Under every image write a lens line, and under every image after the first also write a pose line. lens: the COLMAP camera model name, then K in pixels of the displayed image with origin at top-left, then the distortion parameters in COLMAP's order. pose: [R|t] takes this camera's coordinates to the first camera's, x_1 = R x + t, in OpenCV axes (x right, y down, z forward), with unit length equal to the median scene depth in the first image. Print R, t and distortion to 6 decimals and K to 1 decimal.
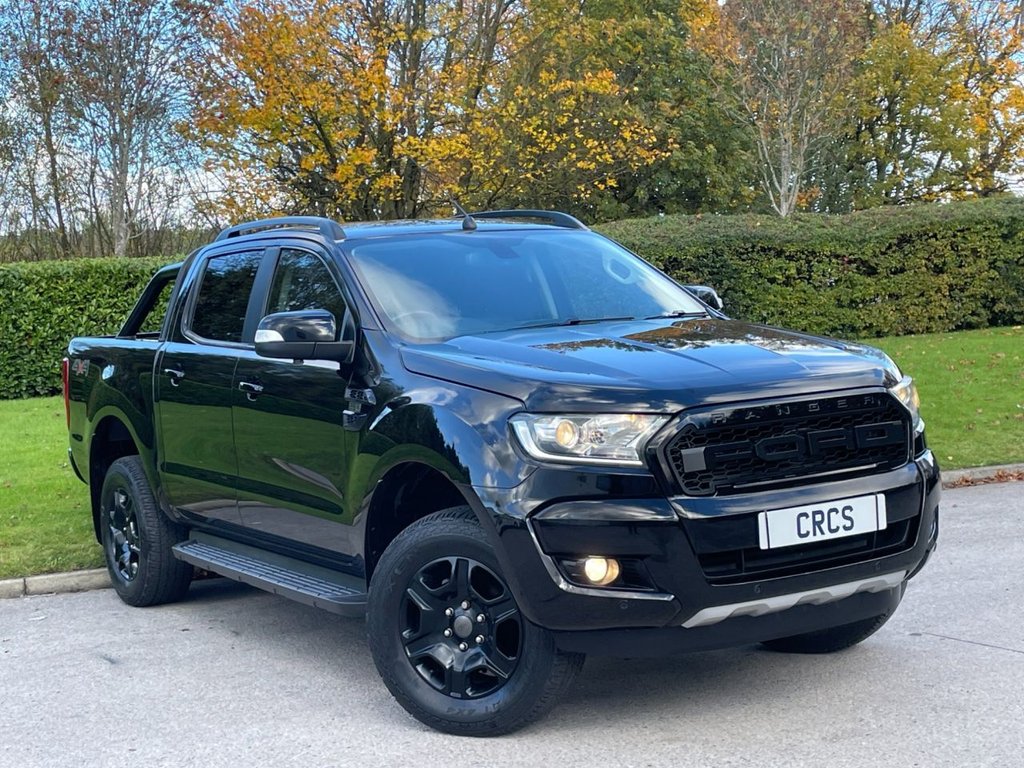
lens RADIAL K [[1705.3, 0, 519.6], [0, 1705.3, 377.9], [0, 0, 1]] dist [0.091280, 0.000000]
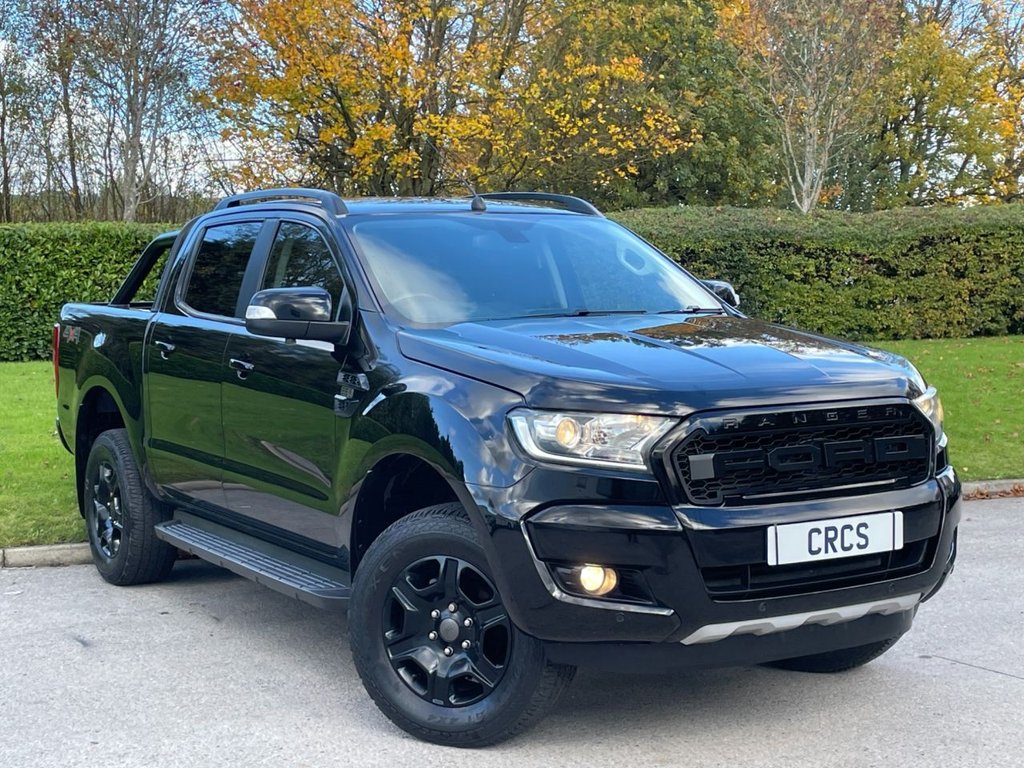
lens RADIAL K [[1705.3, 0, 525.2], [0, 1705.3, 383.5], [0, 0, 1]] dist [0.091280, 0.000000]
pose [[0.998870, 0.047438, -0.002993, 0.004616], [-0.047396, 0.998794, 0.012794, -0.004282], [0.003596, -0.012638, 0.999914, 0.050409]]
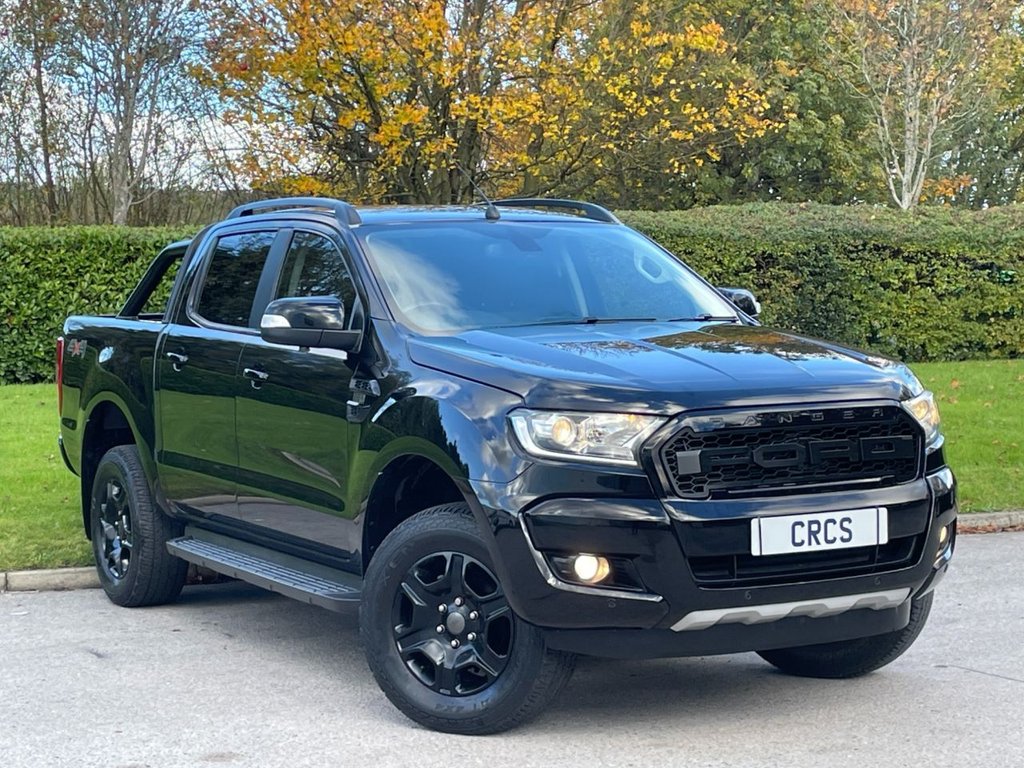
lens RADIAL K [[2141.0, 0, 515.6], [0, 2141.0, 384.5], [0, 0, 1]] dist [0.131201, 0.000000]
pose [[0.998126, 0.044720, -0.041767, 0.041837], [-0.044864, 0.998990, -0.002501, 0.008214], [0.041613, 0.004370, 0.999124, -0.211655]]
